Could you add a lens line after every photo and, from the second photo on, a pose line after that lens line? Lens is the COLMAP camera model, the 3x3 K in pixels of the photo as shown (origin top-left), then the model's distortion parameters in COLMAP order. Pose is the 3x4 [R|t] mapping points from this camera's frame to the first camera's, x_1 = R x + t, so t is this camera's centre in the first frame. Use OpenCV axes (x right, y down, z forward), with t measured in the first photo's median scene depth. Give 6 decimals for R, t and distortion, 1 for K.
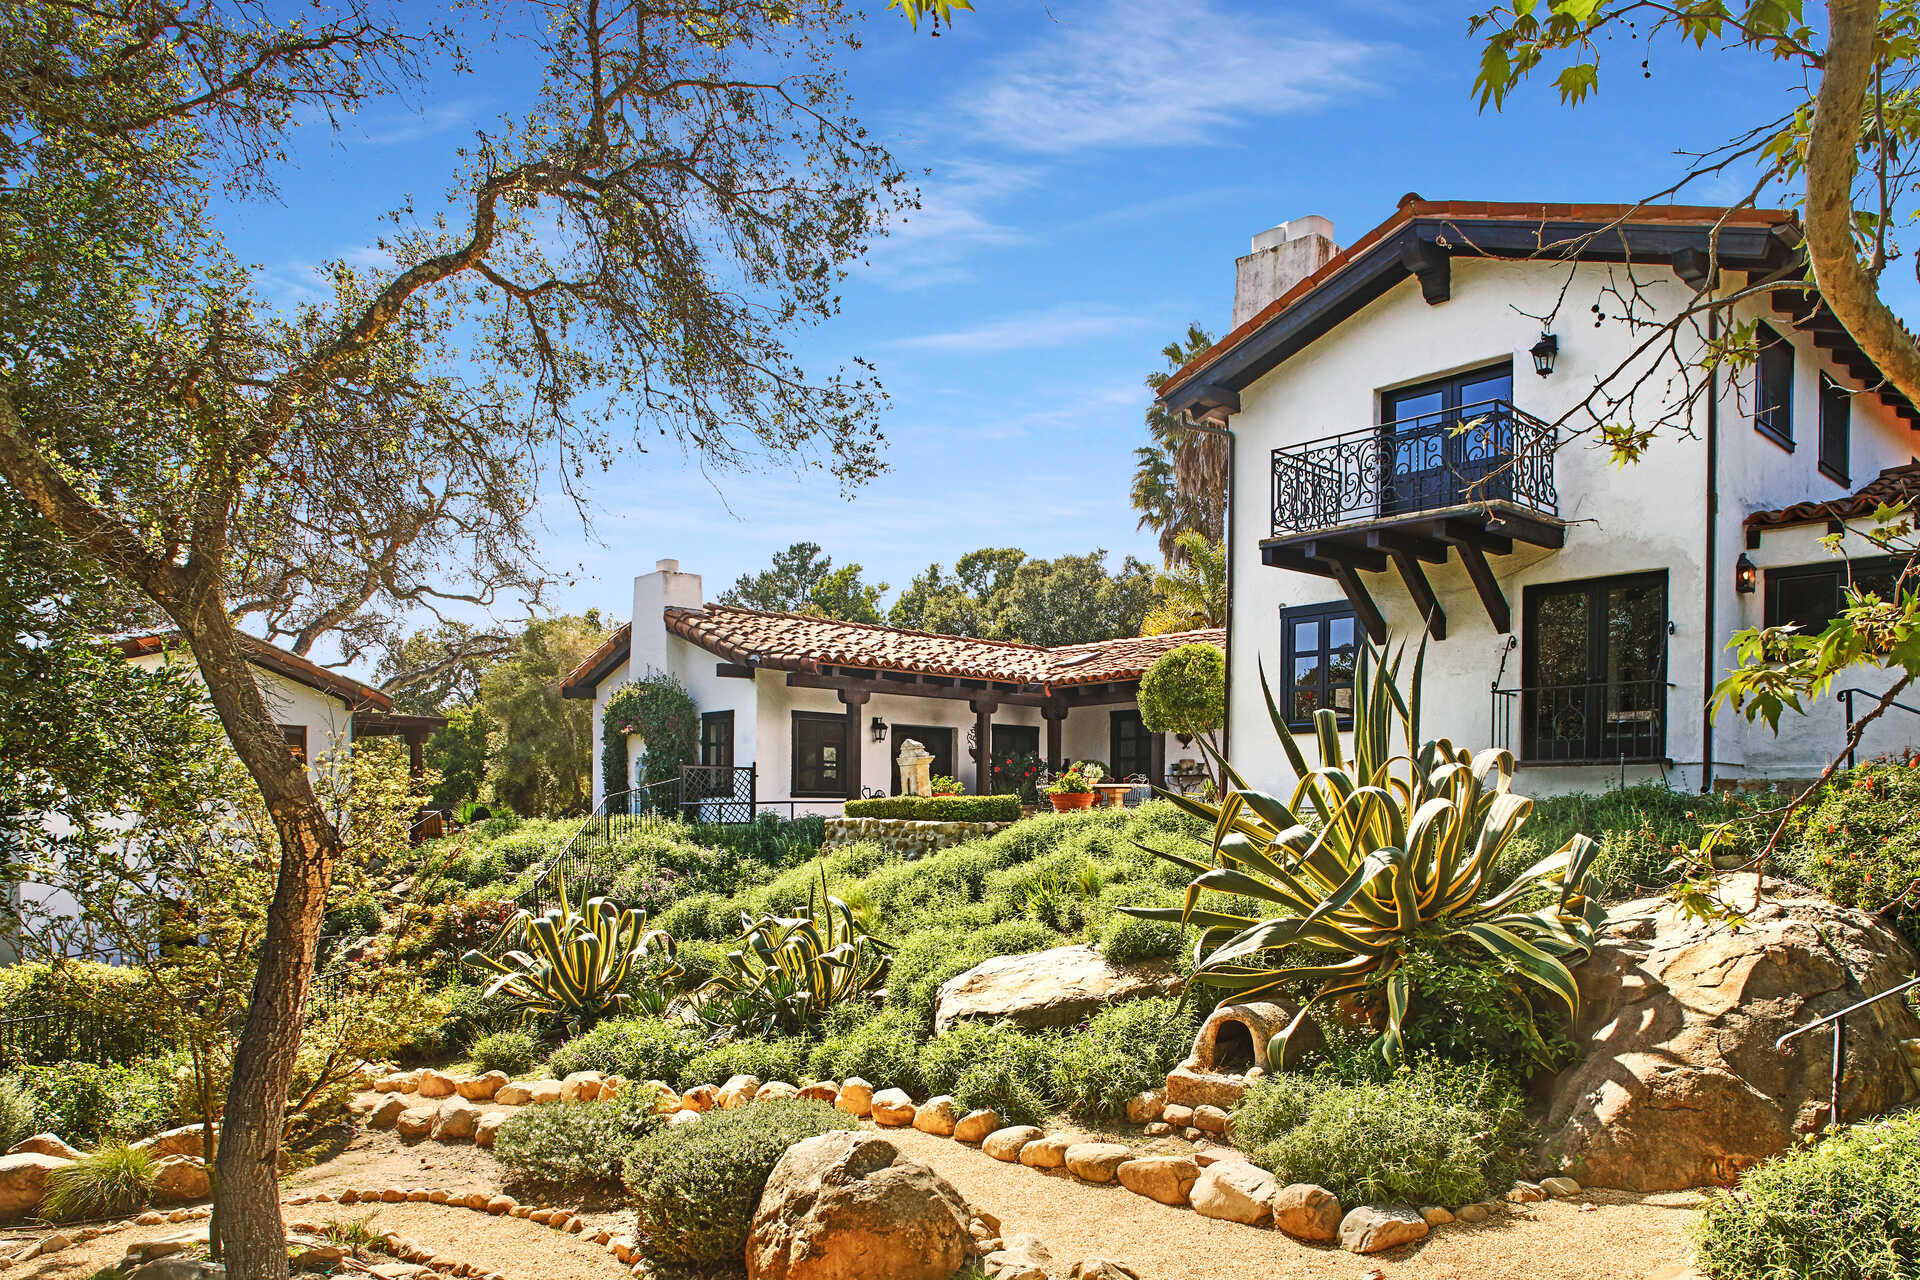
lens RADIAL K [[1431.0, 0, 960.2], [0, 1431.0, 596.5], [0, 0, 1]] dist [-0.007649, -0.000374]
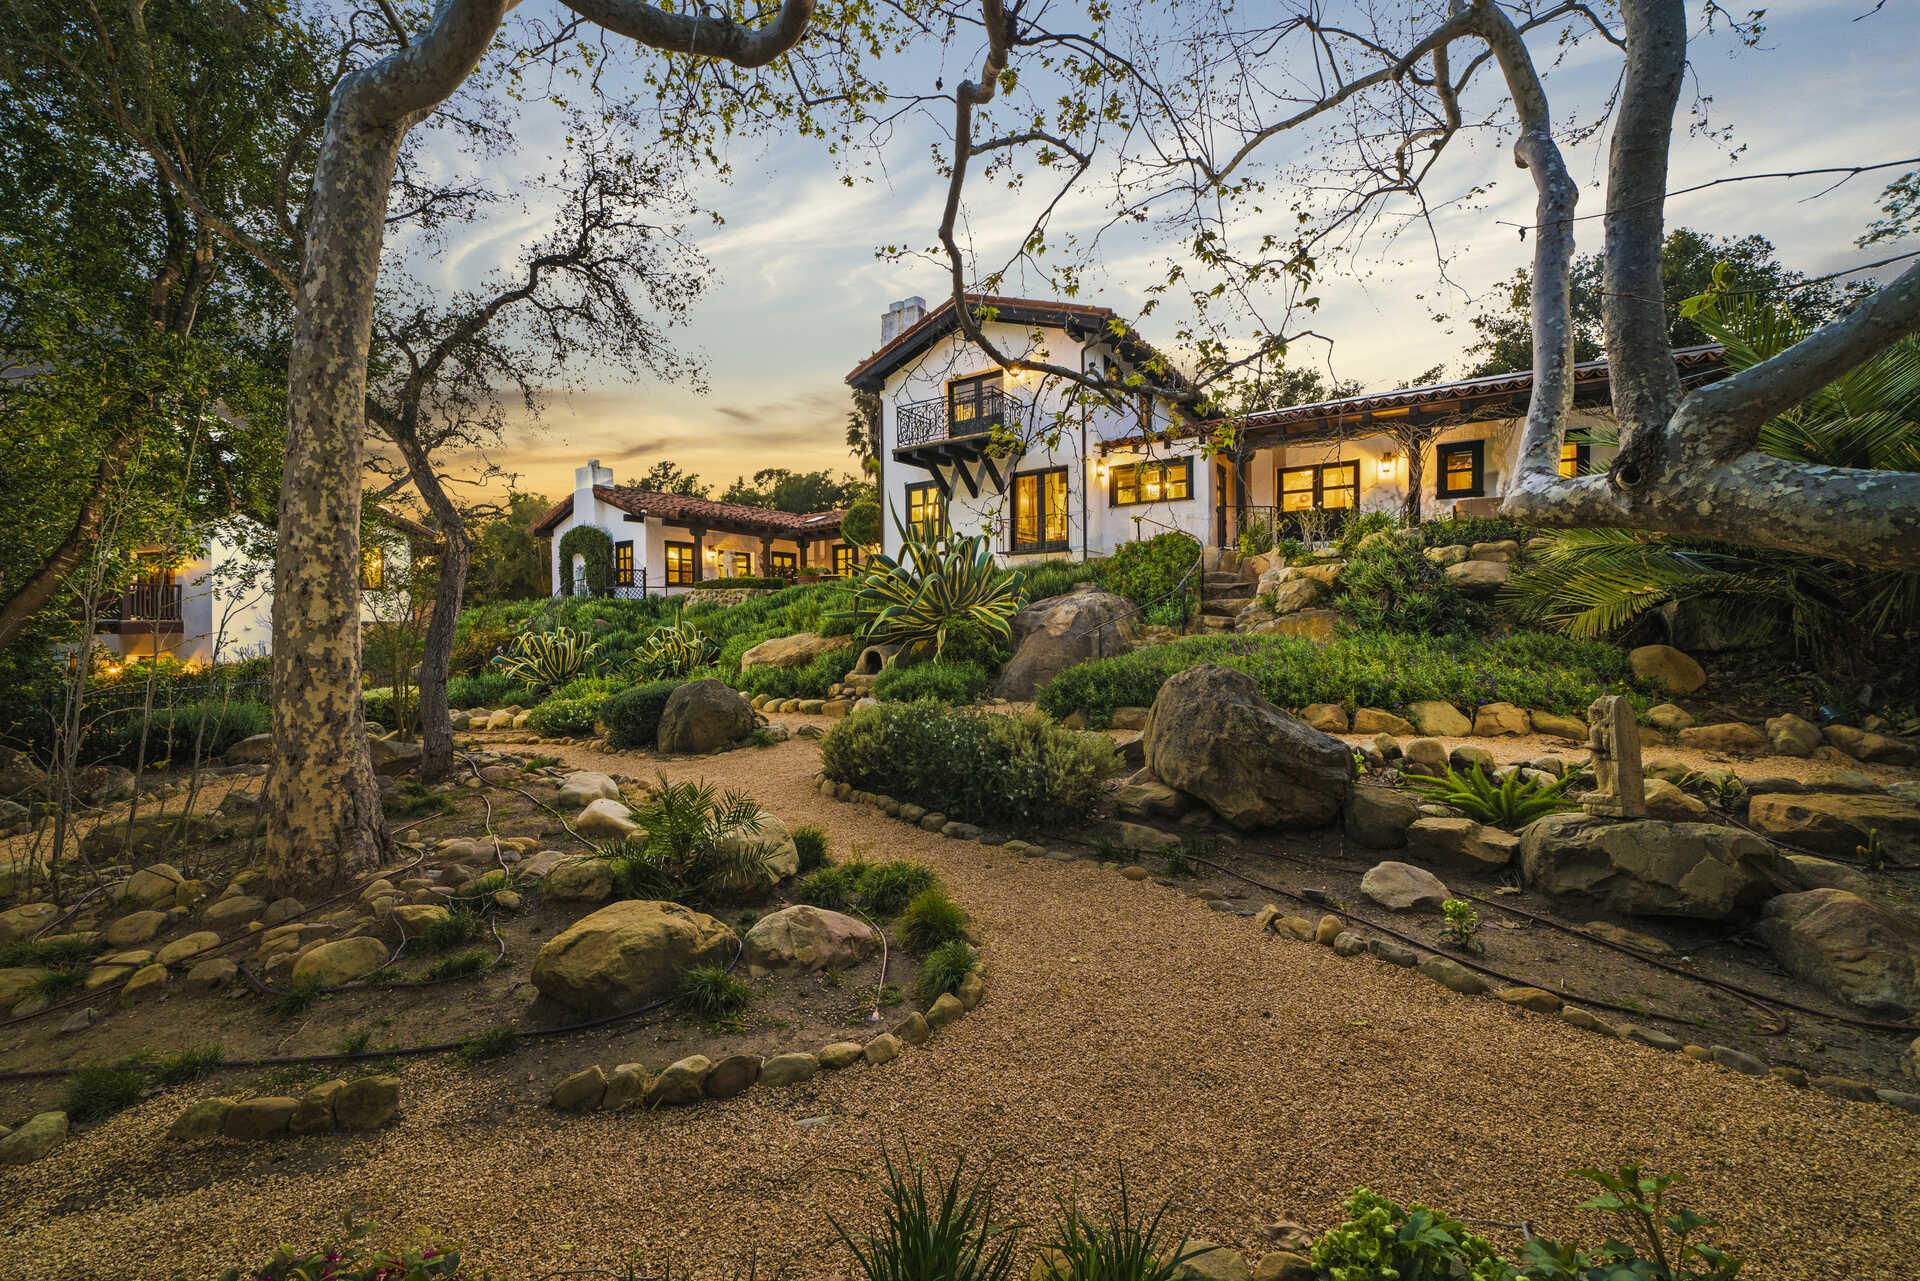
lens RADIAL K [[937.3, 0, 982.7], [0, 937.3, 636.4], [0, 0, 1]] dist [0.021955, -0.000347]
pose [[0.974818, -0.016923, 0.222357, 0.021858], [-0.005626, 0.994932, 0.100389, 0.098537], [-0.222929, -0.099112, 0.969783, -0.435647]]
